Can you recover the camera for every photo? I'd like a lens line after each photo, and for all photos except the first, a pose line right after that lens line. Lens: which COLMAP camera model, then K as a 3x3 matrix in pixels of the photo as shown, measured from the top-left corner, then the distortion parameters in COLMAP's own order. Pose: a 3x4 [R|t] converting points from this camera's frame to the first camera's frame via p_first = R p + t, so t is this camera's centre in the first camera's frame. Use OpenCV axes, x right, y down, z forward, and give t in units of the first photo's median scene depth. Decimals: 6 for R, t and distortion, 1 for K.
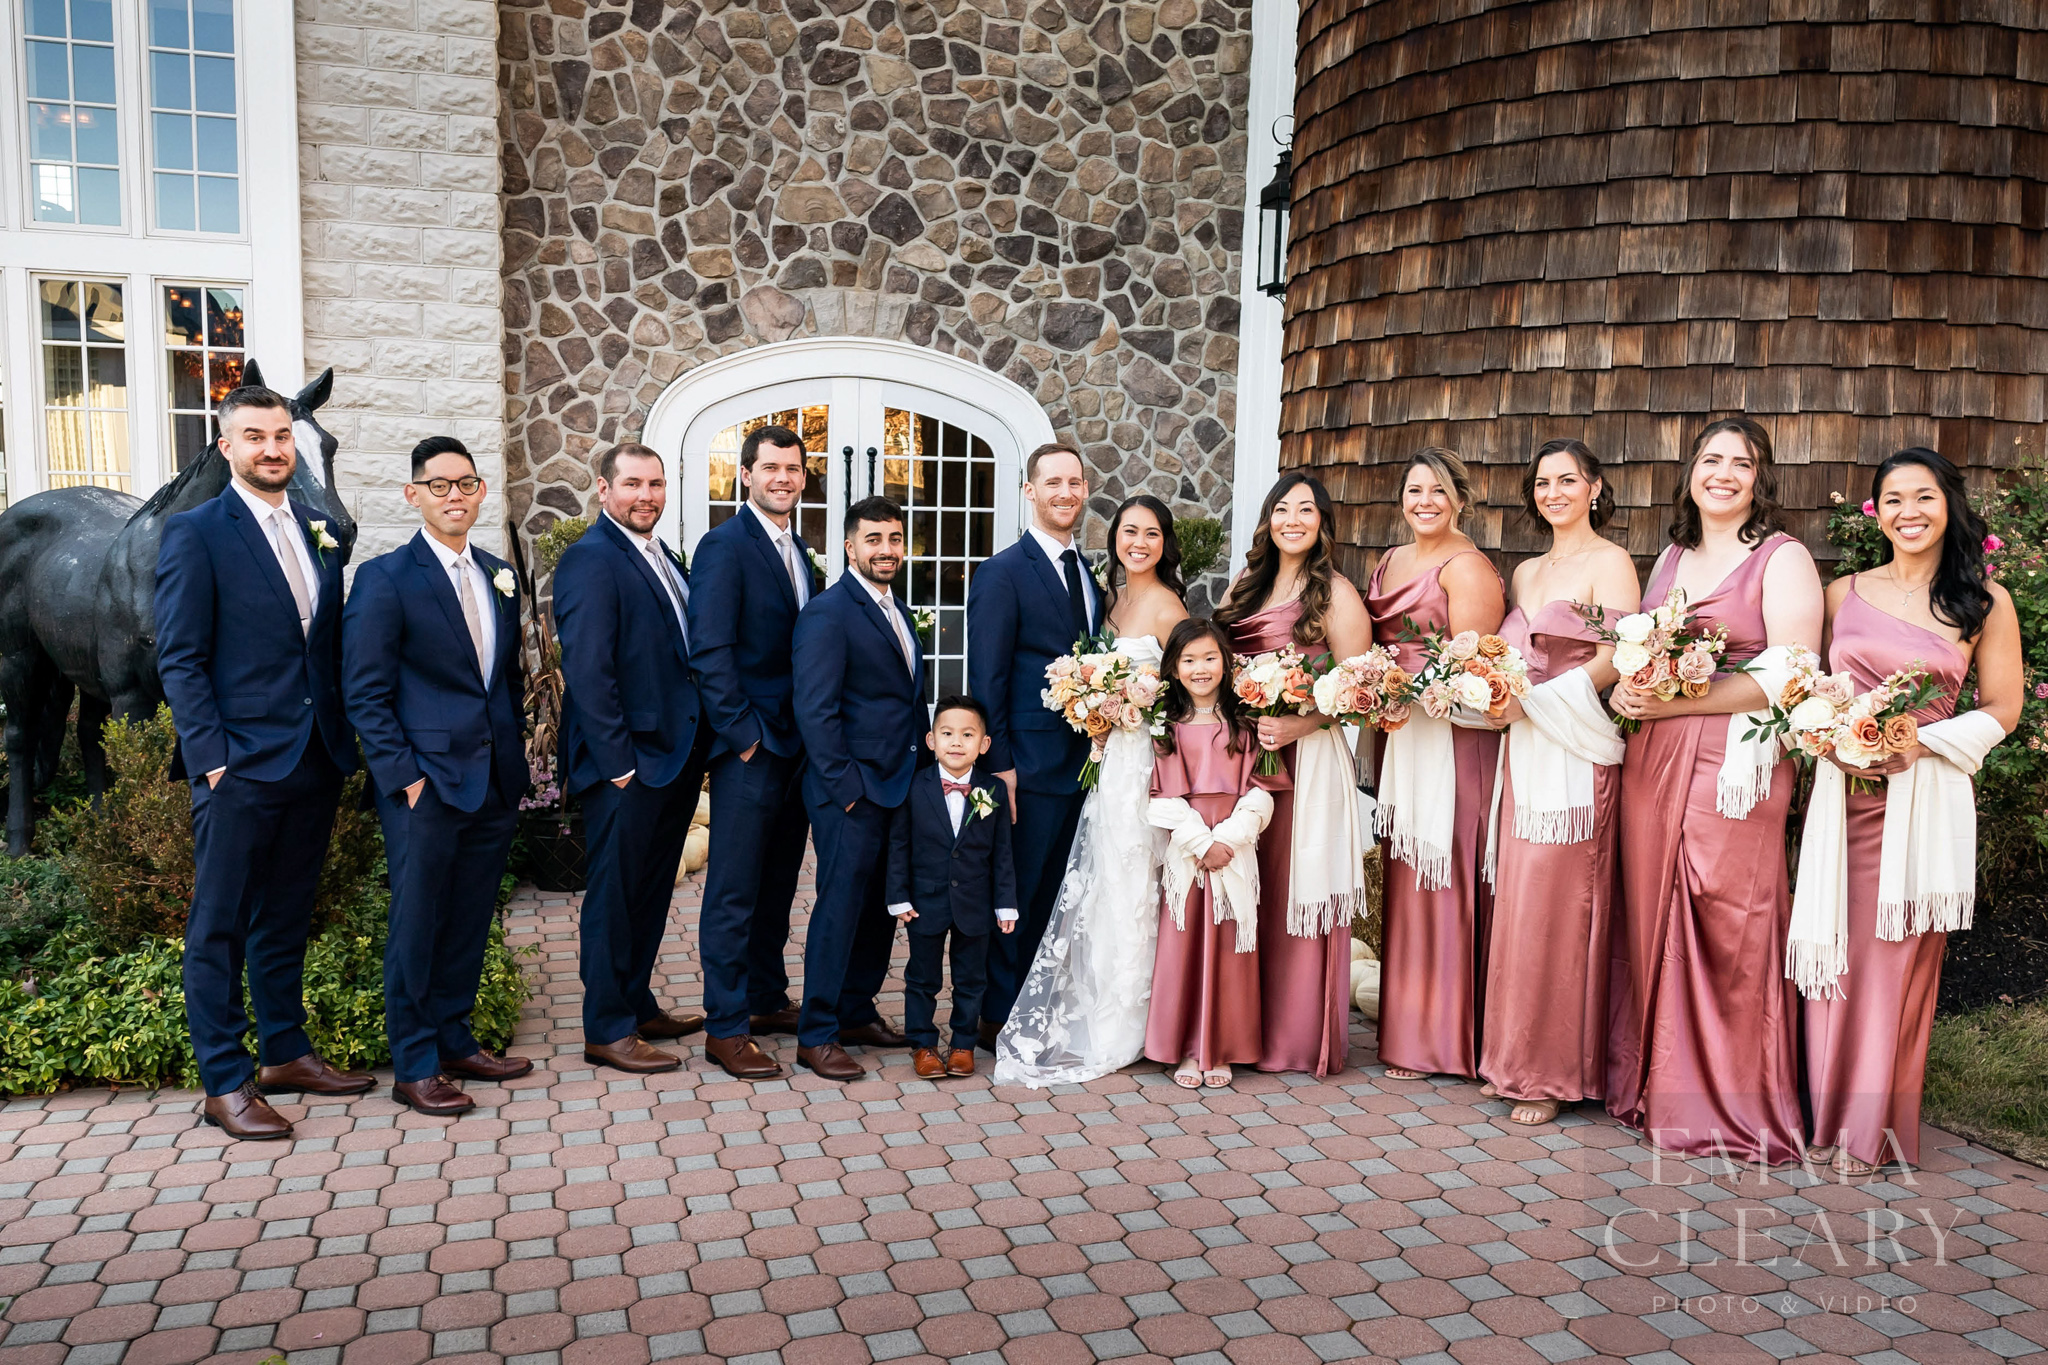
lens RADIAL K [[1593.4, 0, 1008.8], [0, 1593.4, 692.1], [0, 0, 1]] dist [0.001518, 0.006130]
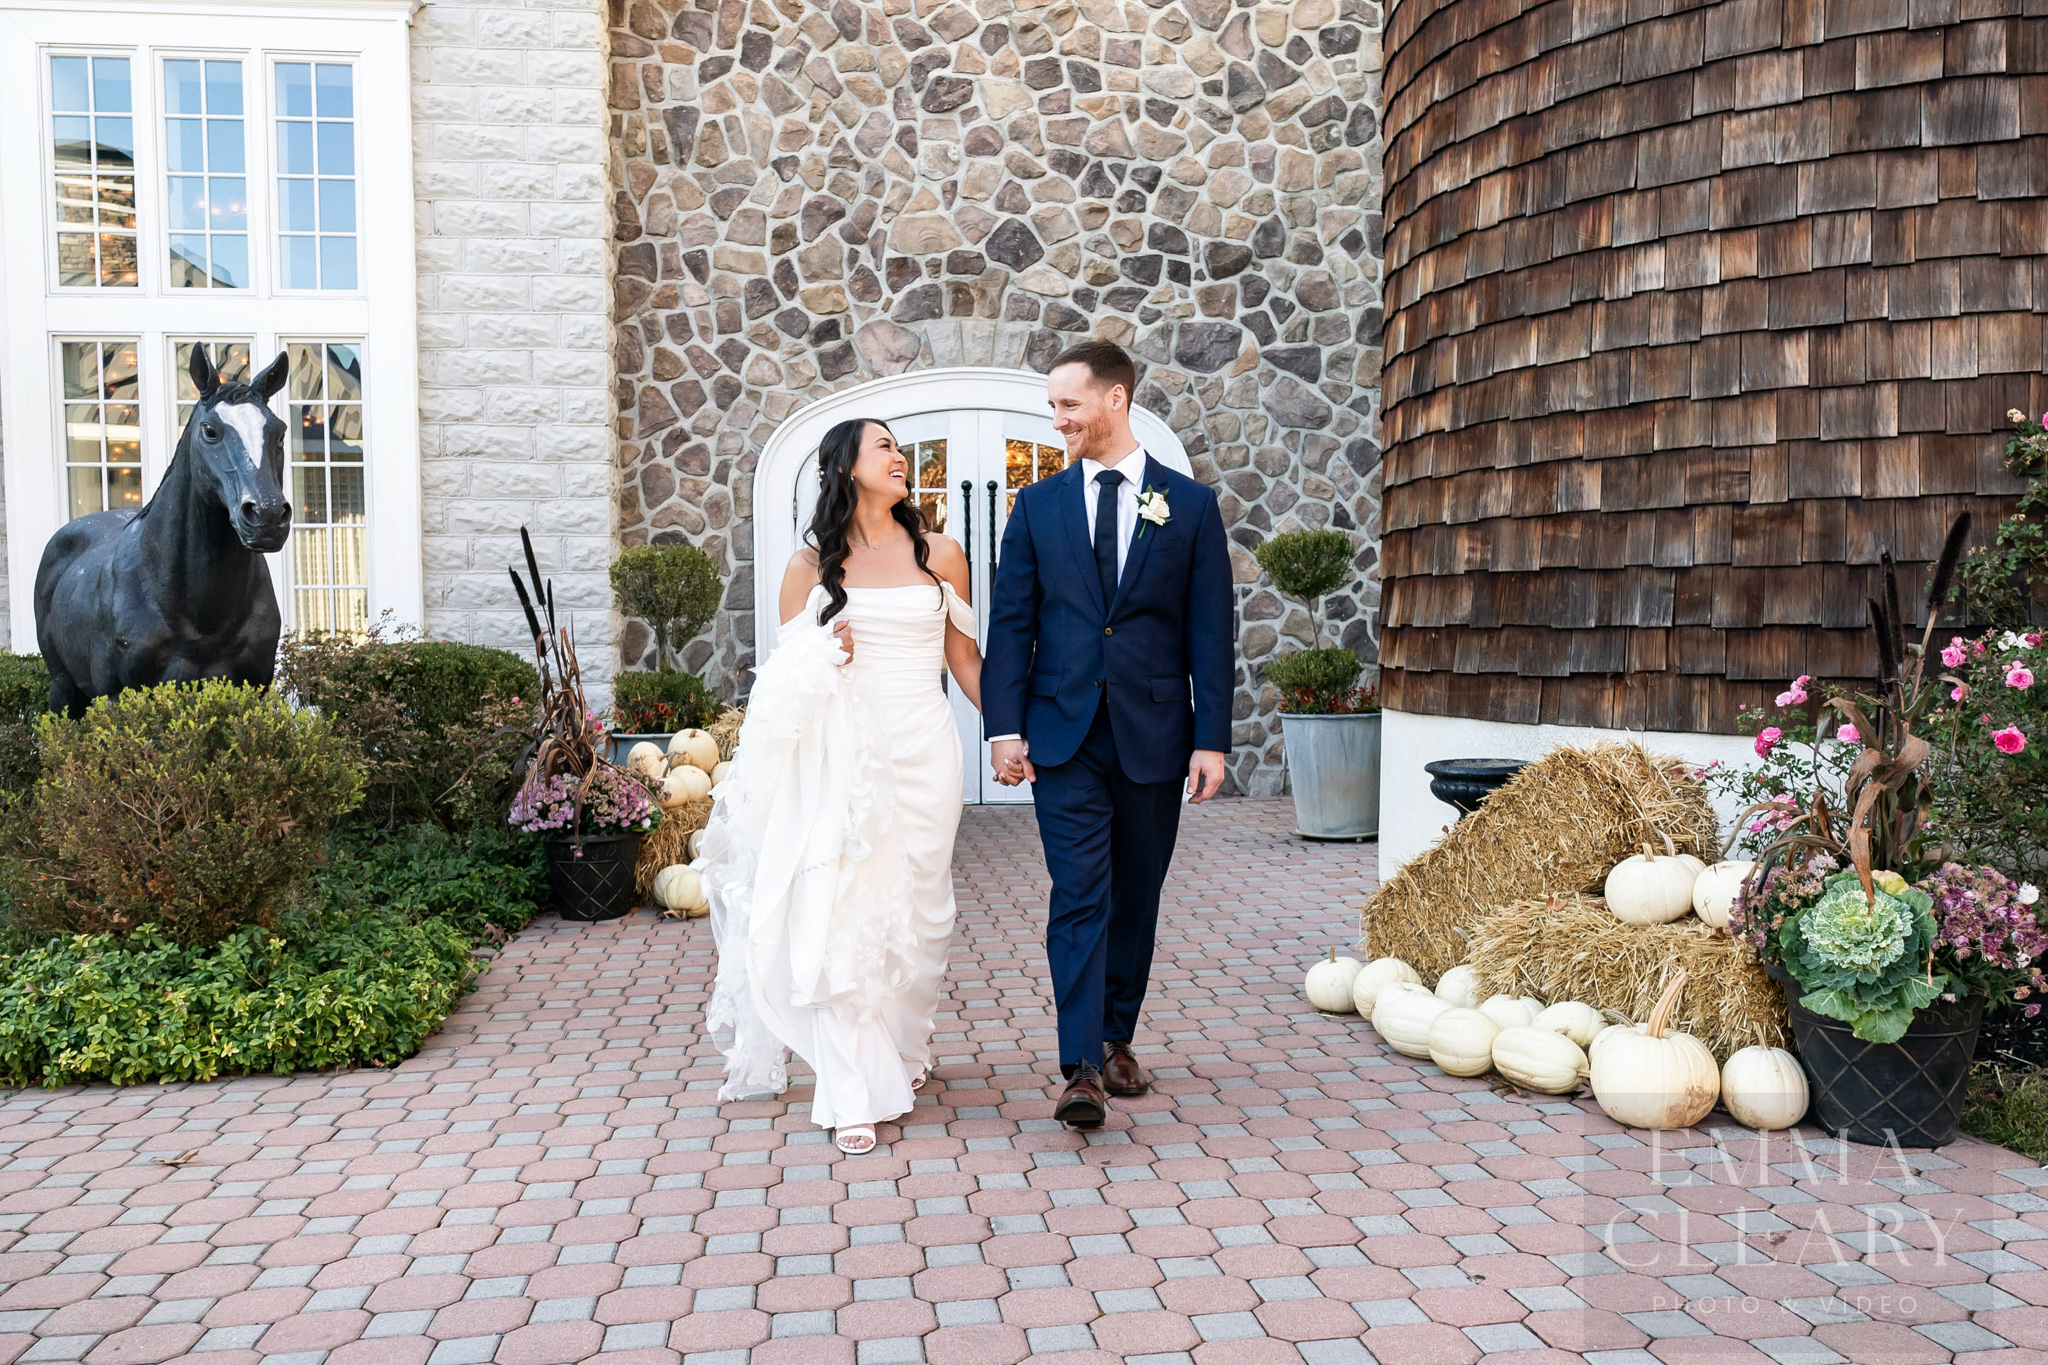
lens RADIAL K [[1593.4, 0, 1008.8], [0, 1593.4, 692.1], [0, 0, 1]] dist [0.001518, 0.006130]
pose [[0.984341, -0.021116, -0.175005, 0.092482], [0.009370, 0.997664, -0.067673, 0.038930], [0.176025, 0.064973, 0.982239, 0.076454]]
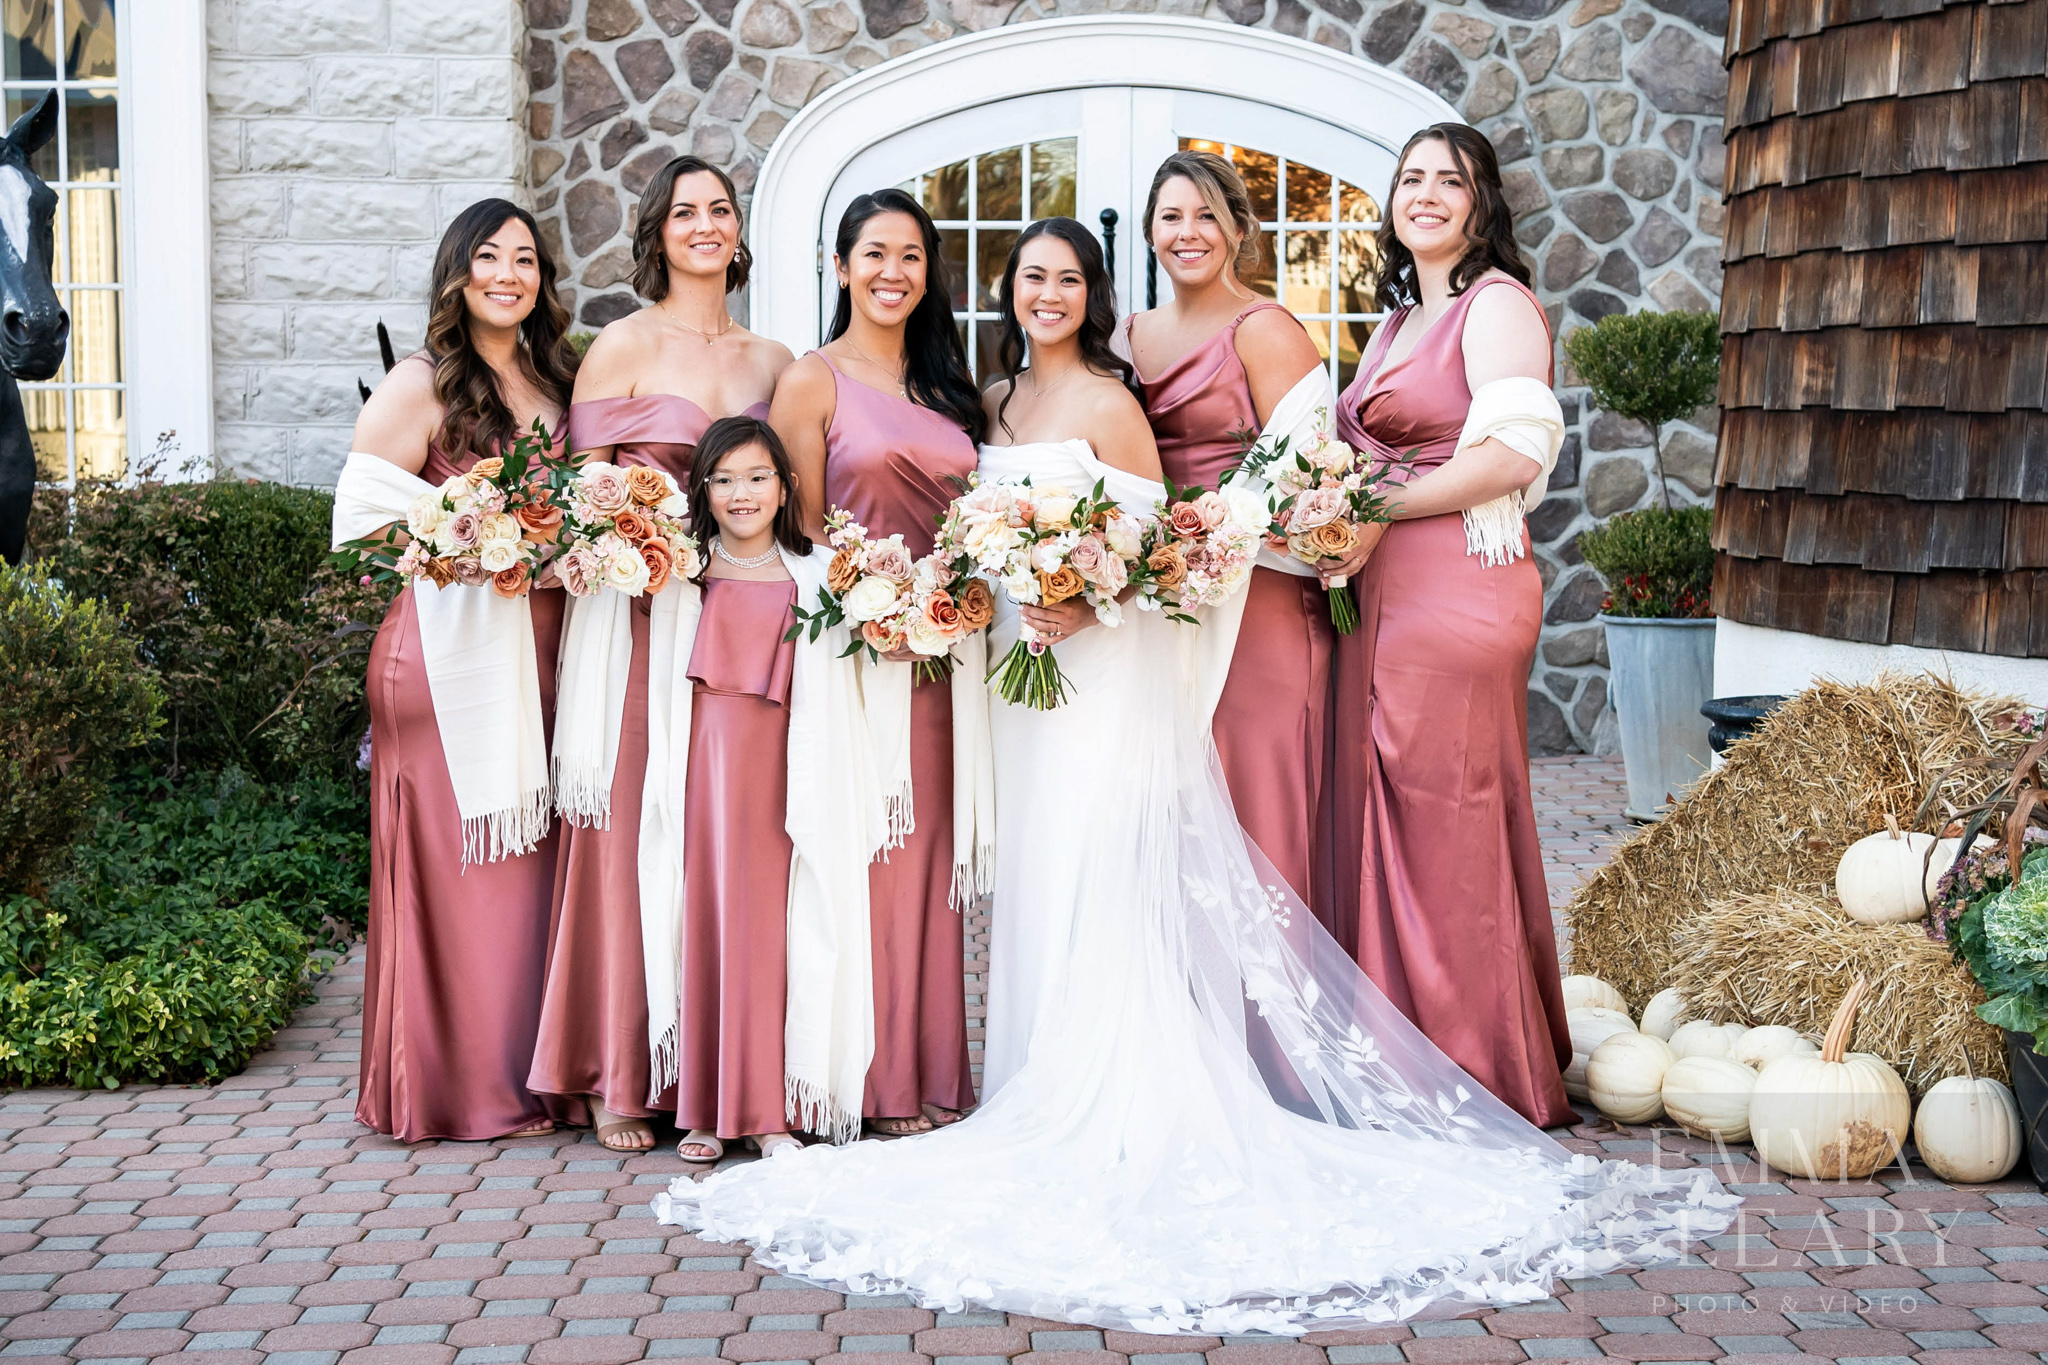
lens RADIAL K [[3278.0, 0, 1024.0], [0, 3278.0, 682.5], [0, 0, 1]] dist [0.002422, 0.049489]
pose [[0.963645, 0.002357, -0.267176, 0.187172], [-0.009221, 0.999659, -0.024440, 0.043178], [0.267027, 0.026015, 0.963338, -0.123299]]
